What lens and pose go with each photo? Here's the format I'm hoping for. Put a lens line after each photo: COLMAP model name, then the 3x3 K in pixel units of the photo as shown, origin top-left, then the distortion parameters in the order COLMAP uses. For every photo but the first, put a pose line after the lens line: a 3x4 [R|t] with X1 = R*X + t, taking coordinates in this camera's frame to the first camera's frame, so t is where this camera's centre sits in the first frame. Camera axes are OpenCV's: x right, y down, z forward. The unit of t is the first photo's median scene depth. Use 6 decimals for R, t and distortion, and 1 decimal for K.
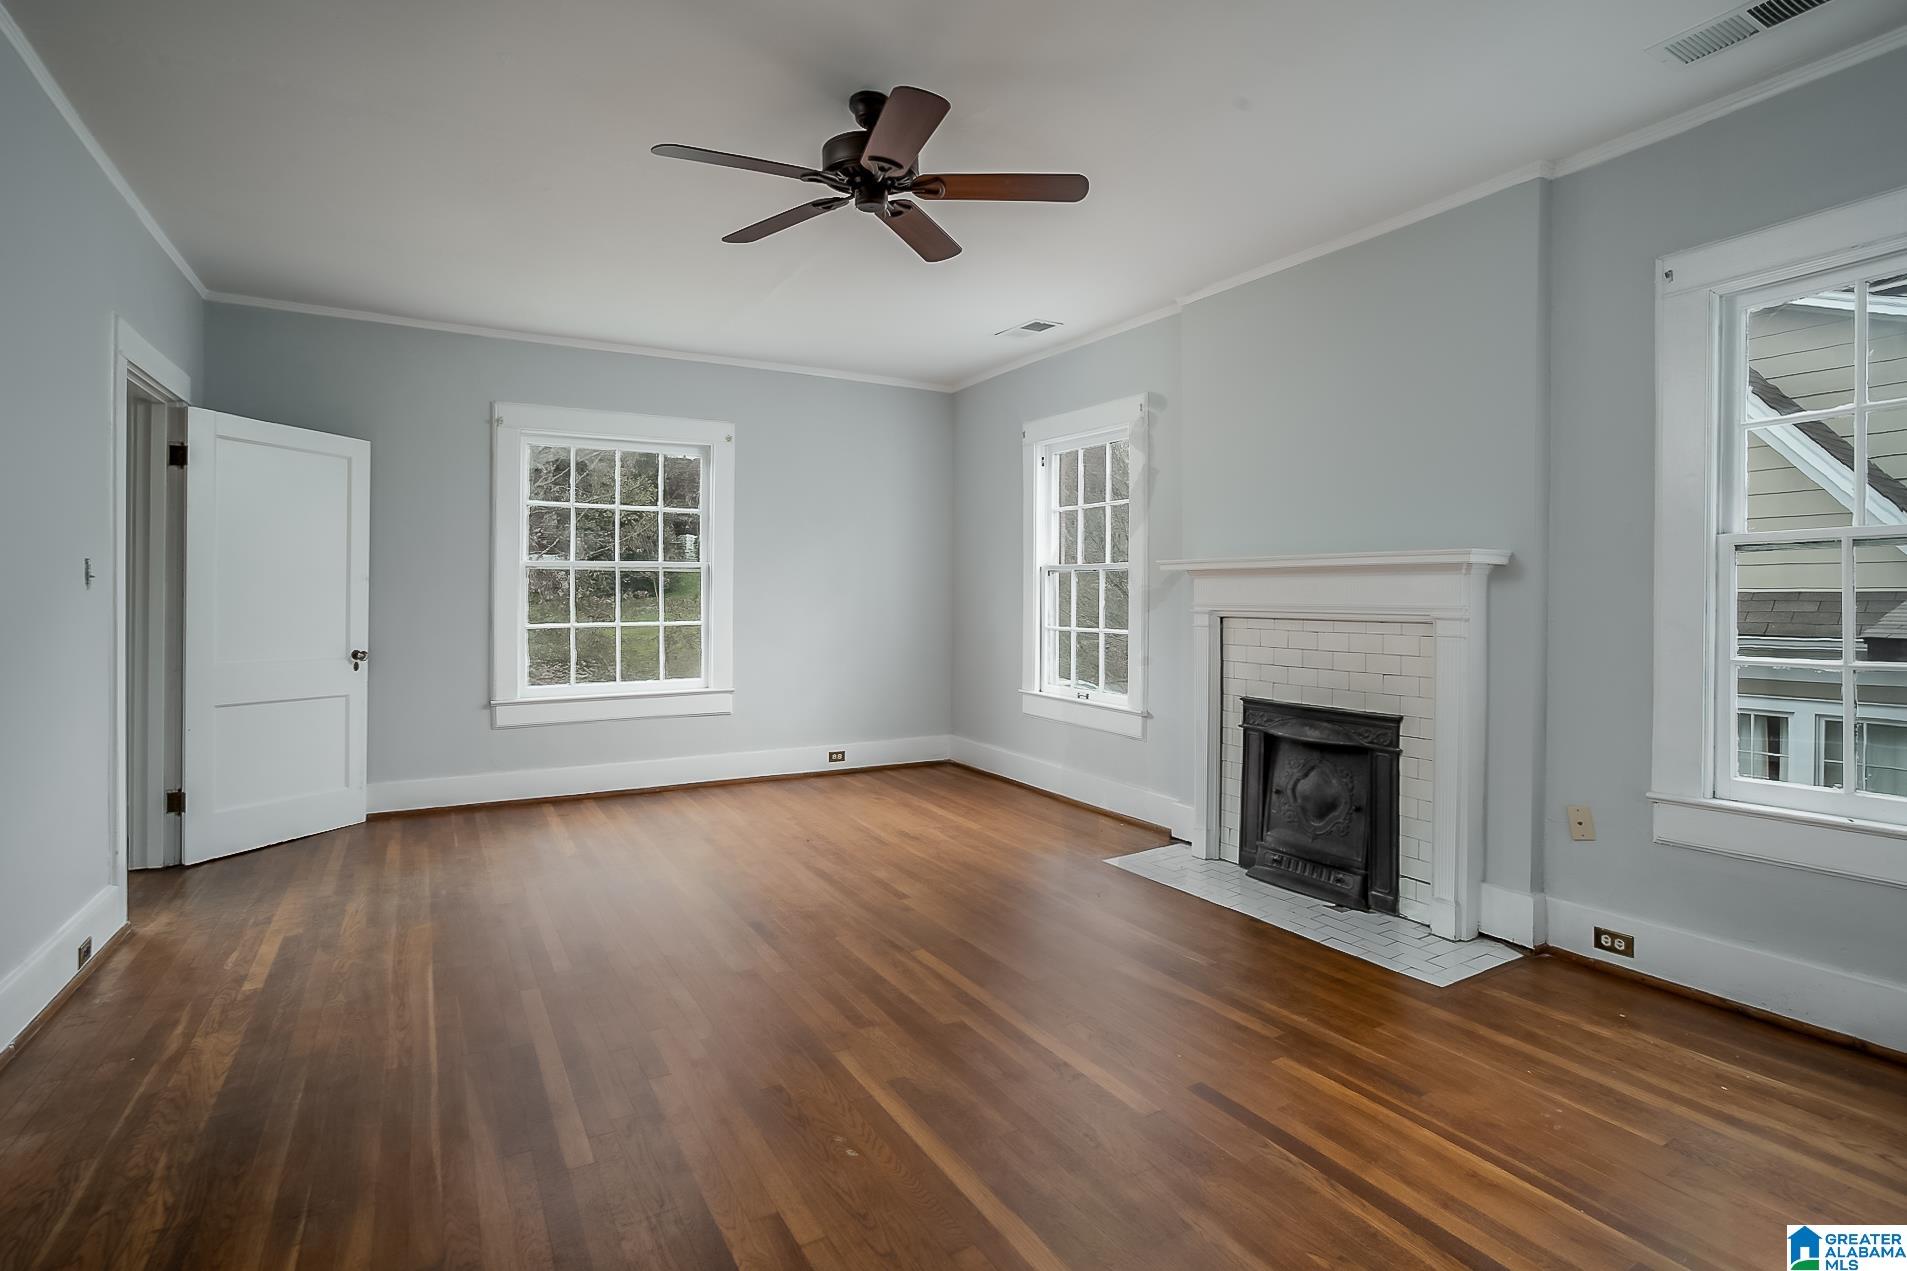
lens RADIAL K [[916.1, 0, 960.1], [0, 916.1, 619.7], [0, 0, 1]] dist [-0.045188, 0.025446]
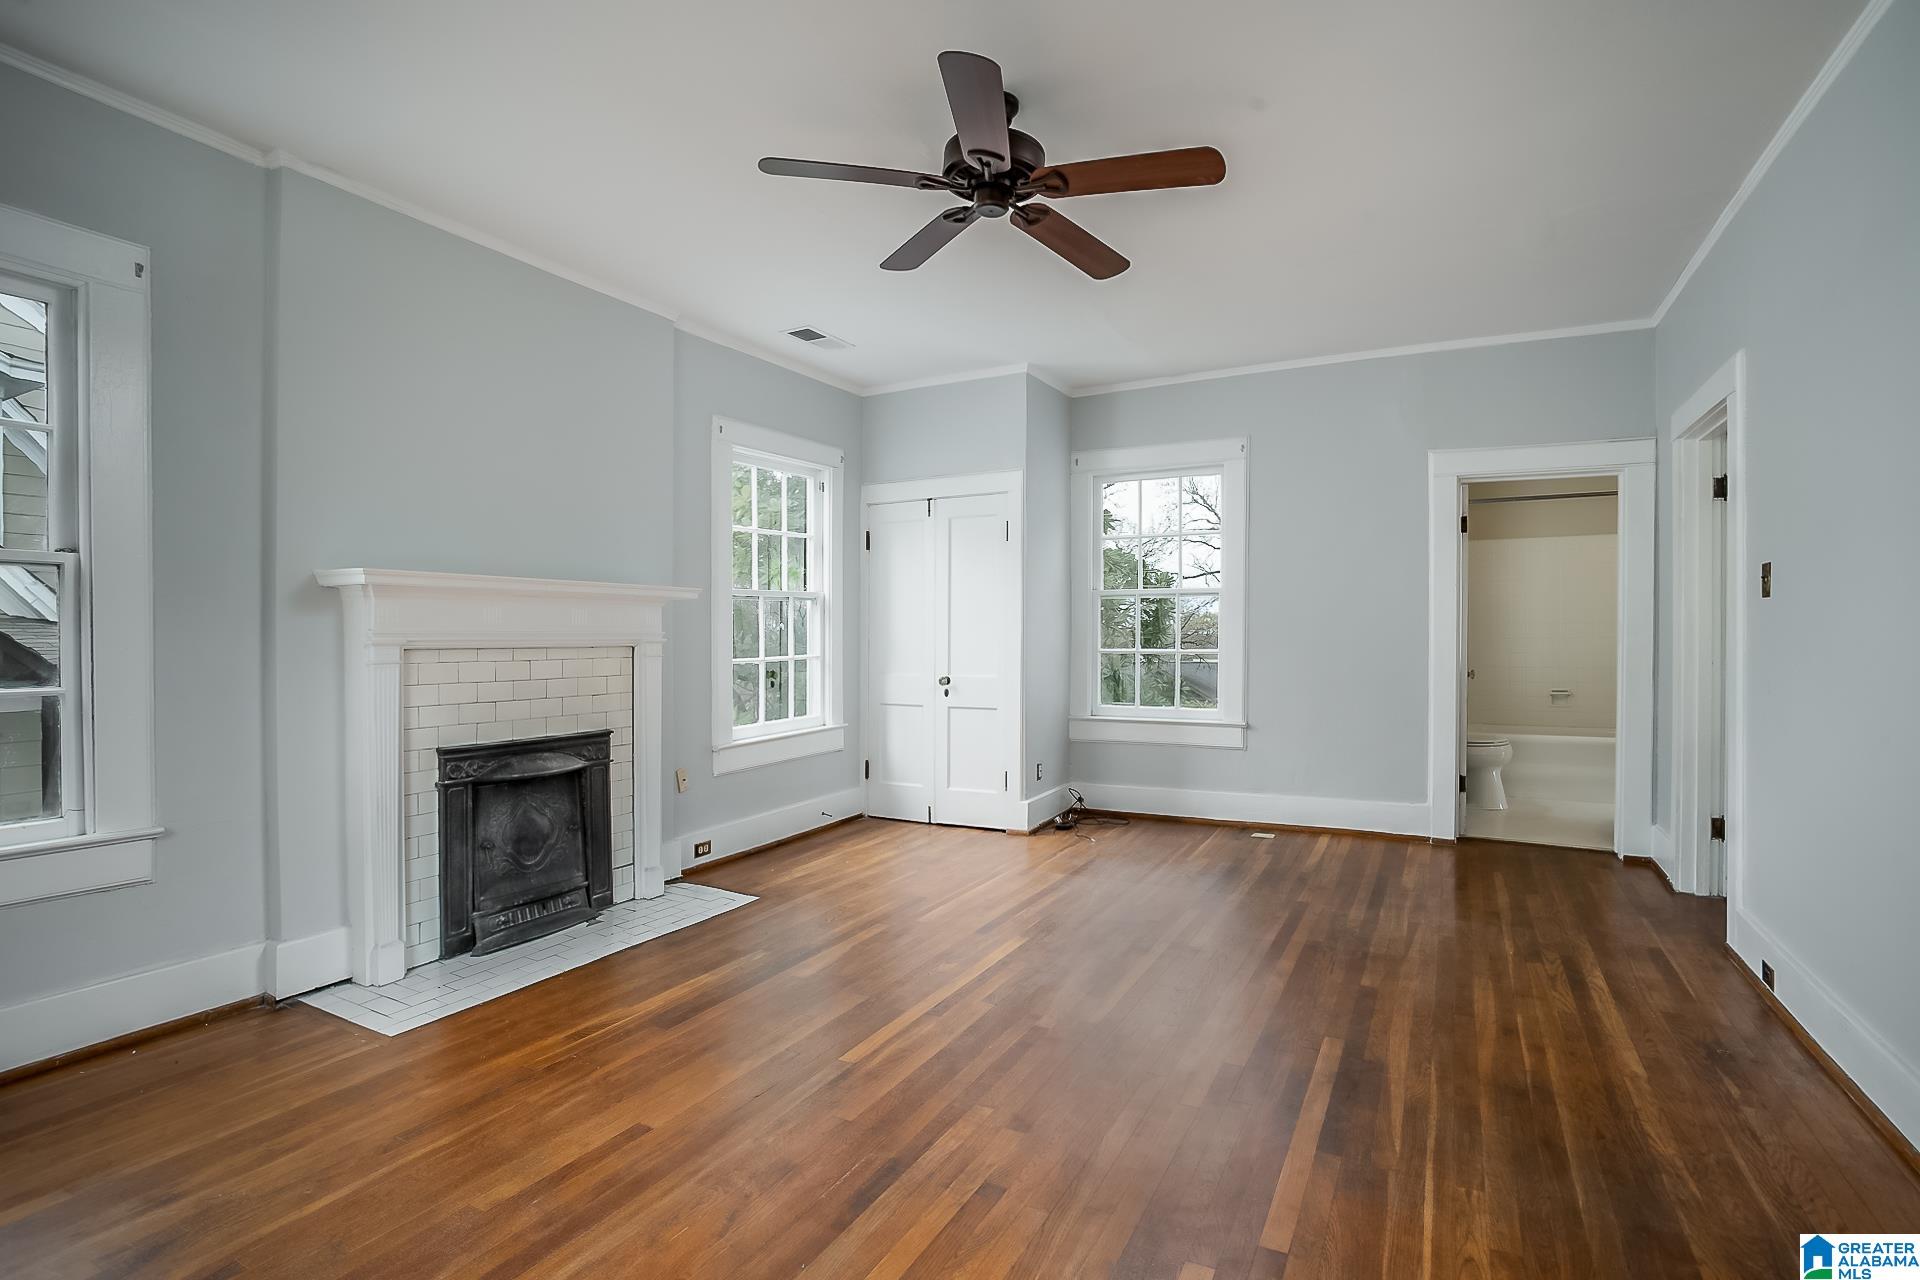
lens RADIAL K [[922.4, 0, 966.7], [0, 922.4, 624.1], [0, 0, 1]] dist [-0.045188, 0.025446]
pose [[-0.513926, 0.003885, 0.857826, -0.728497], [0.017705, 0.999825, 0.006079, -0.024908], [-0.857652, 0.018312, -0.513905, 1.200186]]
